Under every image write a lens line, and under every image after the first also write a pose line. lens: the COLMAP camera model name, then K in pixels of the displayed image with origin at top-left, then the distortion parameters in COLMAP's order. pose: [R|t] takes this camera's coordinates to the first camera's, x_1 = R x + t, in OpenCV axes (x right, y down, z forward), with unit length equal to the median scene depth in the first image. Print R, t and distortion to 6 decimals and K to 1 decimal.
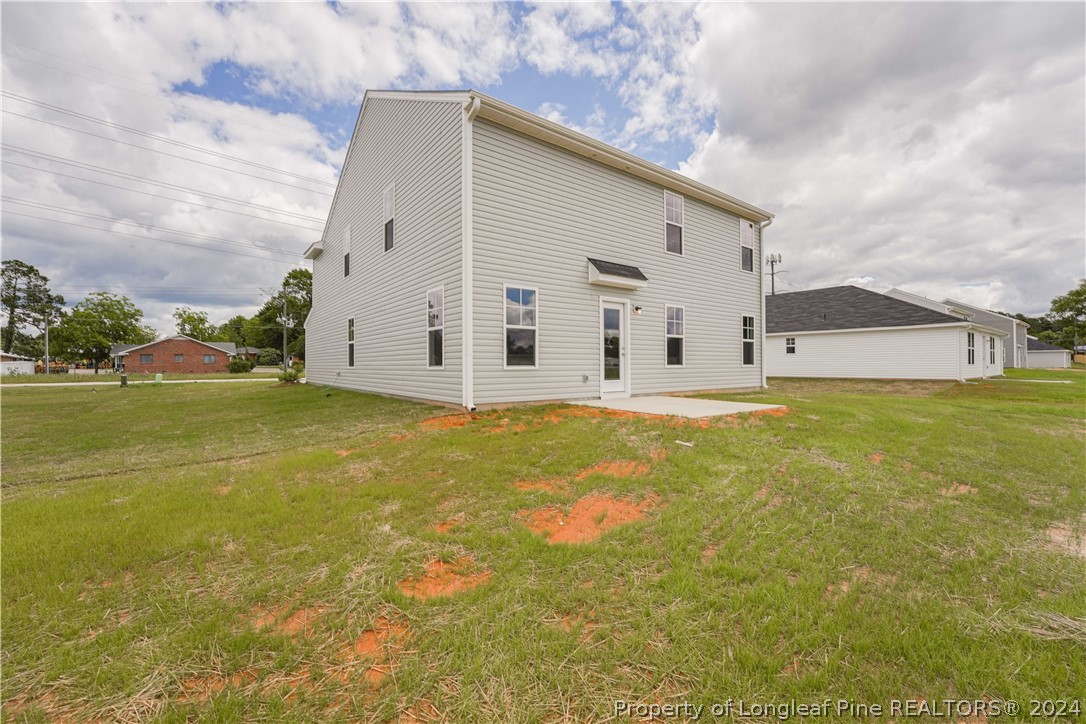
lens RADIAL K [[449.7, 0, 537.7], [0, 449.7, 361.4], [0, 0, 1]] dist [-0.019145, 0.001953]
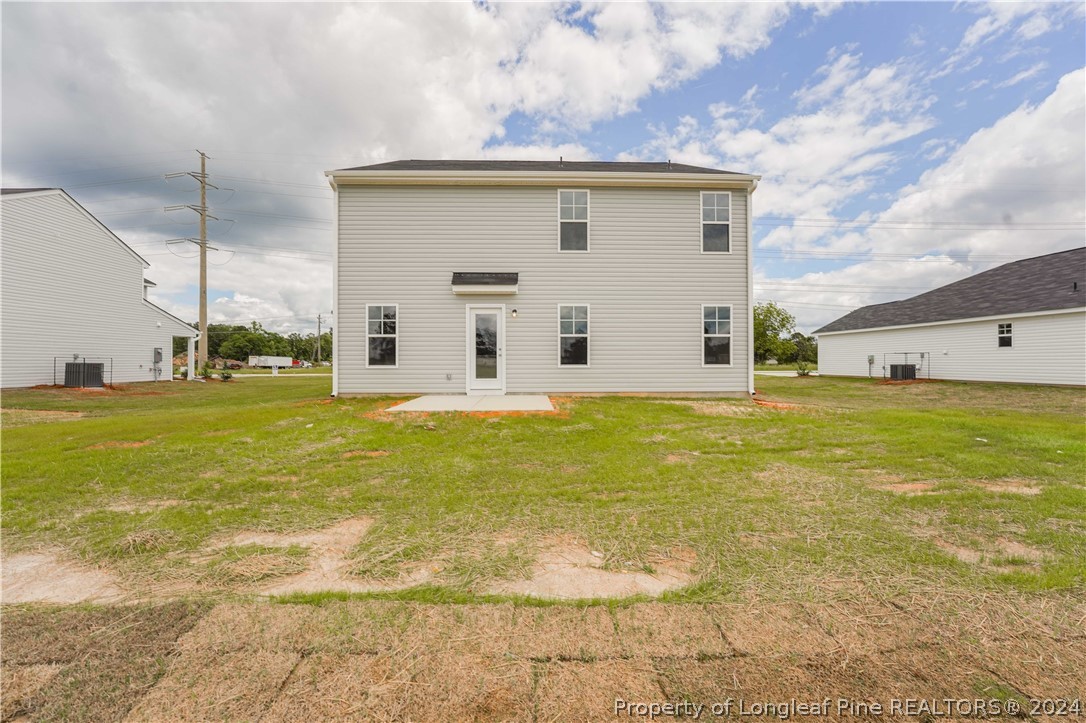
lens RADIAL K [[449.7, 0, 539.5], [0, 449.7, 363.4], [0, 0, 1]] dist [-0.019145, 0.001953]
pose [[0.822377, 0.002880, -0.568935, 0.685330], [0.004059, 0.999932, 0.010930, -0.005738], [0.568928, -0.011298, 0.822310, 0.127696]]
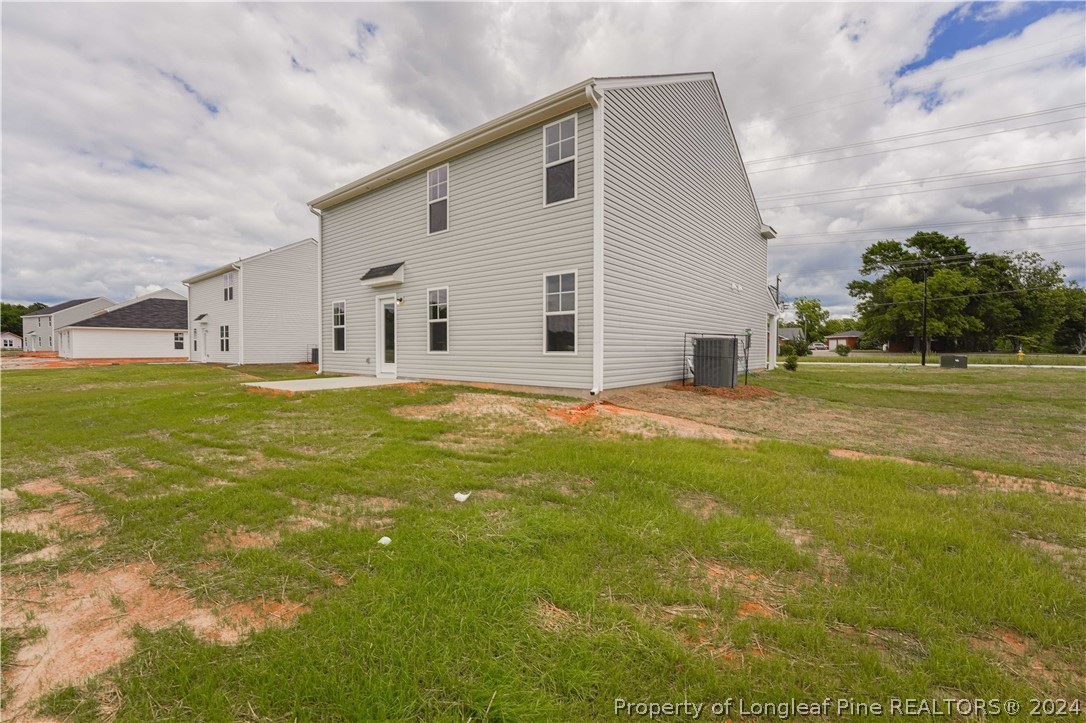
lens RADIAL K [[449.7, 0, 545.2], [0, 449.7, 358.6], [0, 0, 1]] dist [-0.019145, 0.001953]
pose [[0.258741, 0.024012, -0.965648, 1.090614], [0.003549, 0.999661, 0.025808, 0.000032], [0.965940, -0.010105, 0.258568, 0.831239]]
